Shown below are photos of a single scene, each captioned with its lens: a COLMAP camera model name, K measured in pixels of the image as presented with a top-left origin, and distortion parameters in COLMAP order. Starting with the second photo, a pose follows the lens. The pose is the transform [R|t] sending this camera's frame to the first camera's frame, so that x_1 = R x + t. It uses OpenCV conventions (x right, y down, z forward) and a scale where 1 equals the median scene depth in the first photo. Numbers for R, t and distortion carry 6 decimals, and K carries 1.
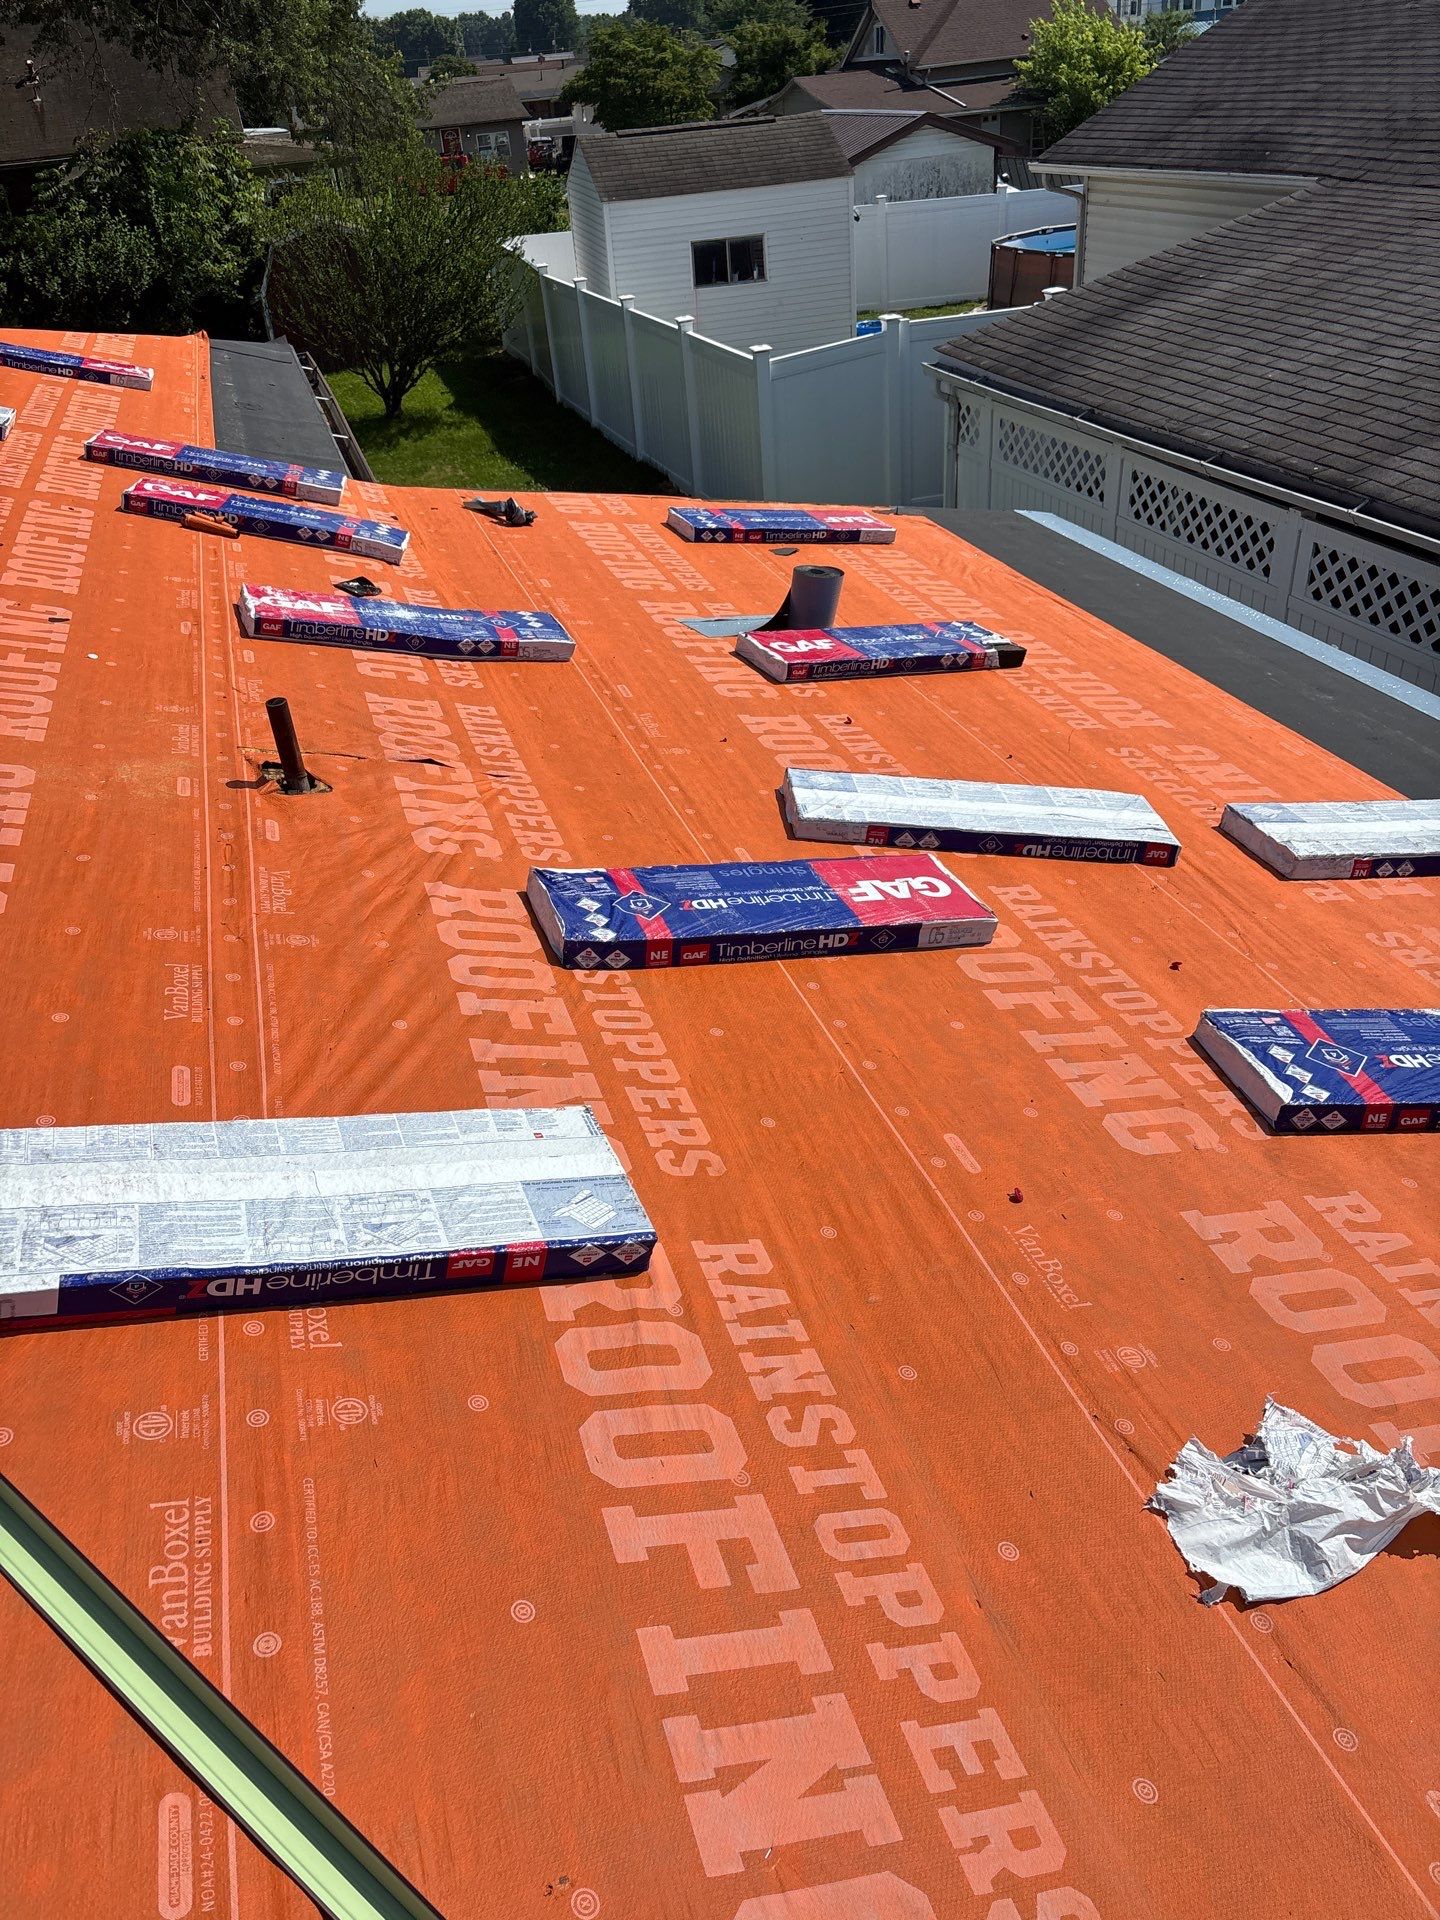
lens RADIAL K [[1434.3, 0, 738.3], [0, 1434.3, 959.1], [0, 0, 1]] dist [0.049063, -0.059791]
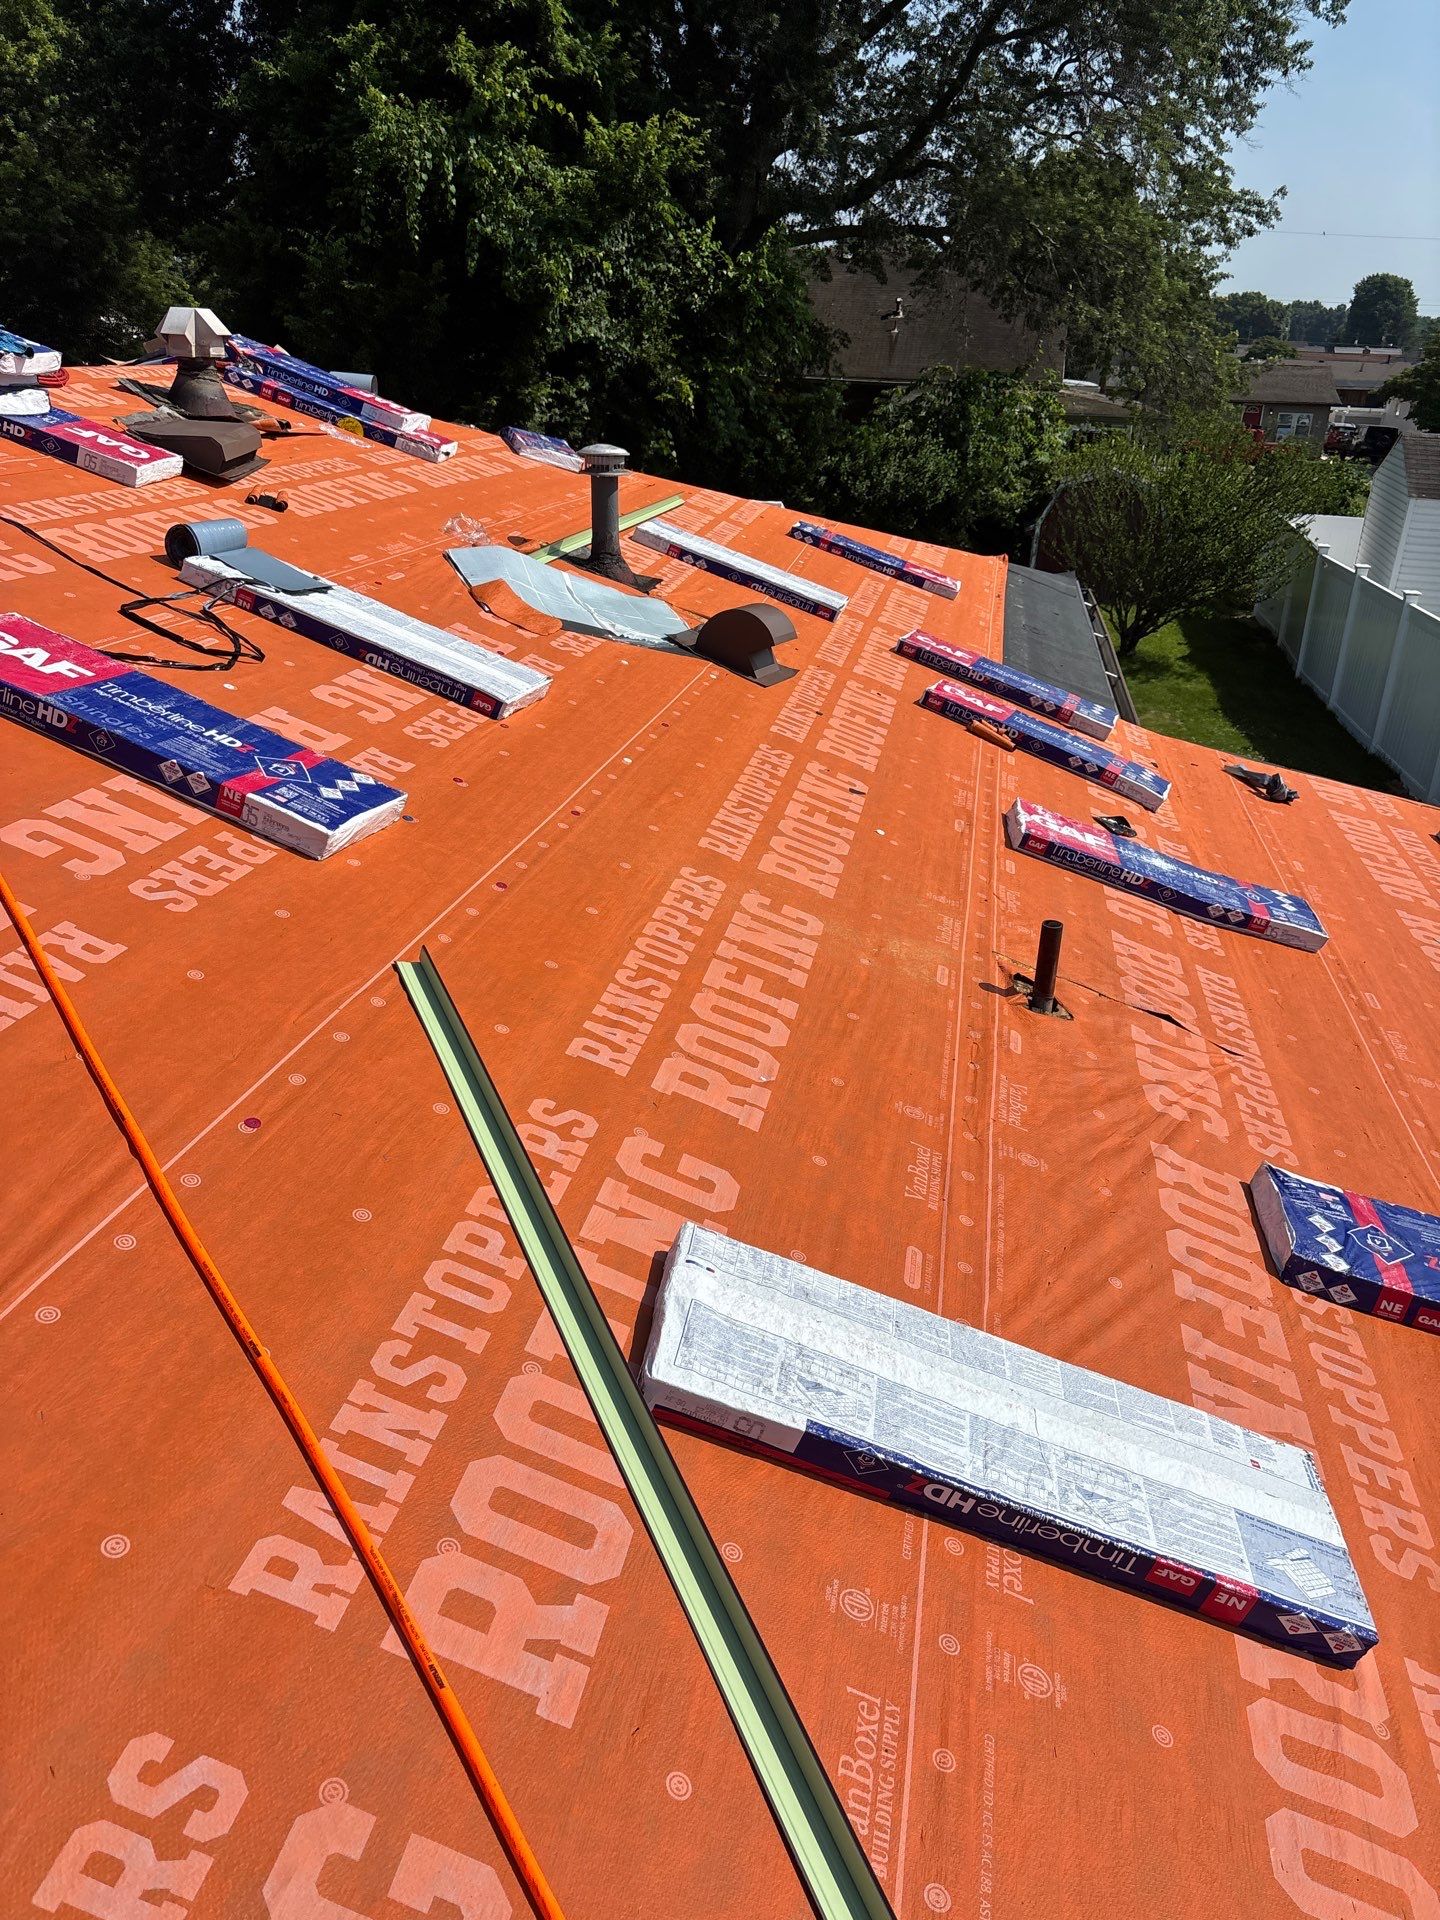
lens RADIAL K [[1450.2, 0, 720.0], [0, 1450.2, 960.0], [0, 0, 1]] dist [0.056127, -0.072960]
pose [[0.876245, 0.286544, -0.387411, -0.112428], [-0.339171, 0.937852, -0.073463, 0.003180], [0.342283, 0.195770, 0.918976, -0.032296]]
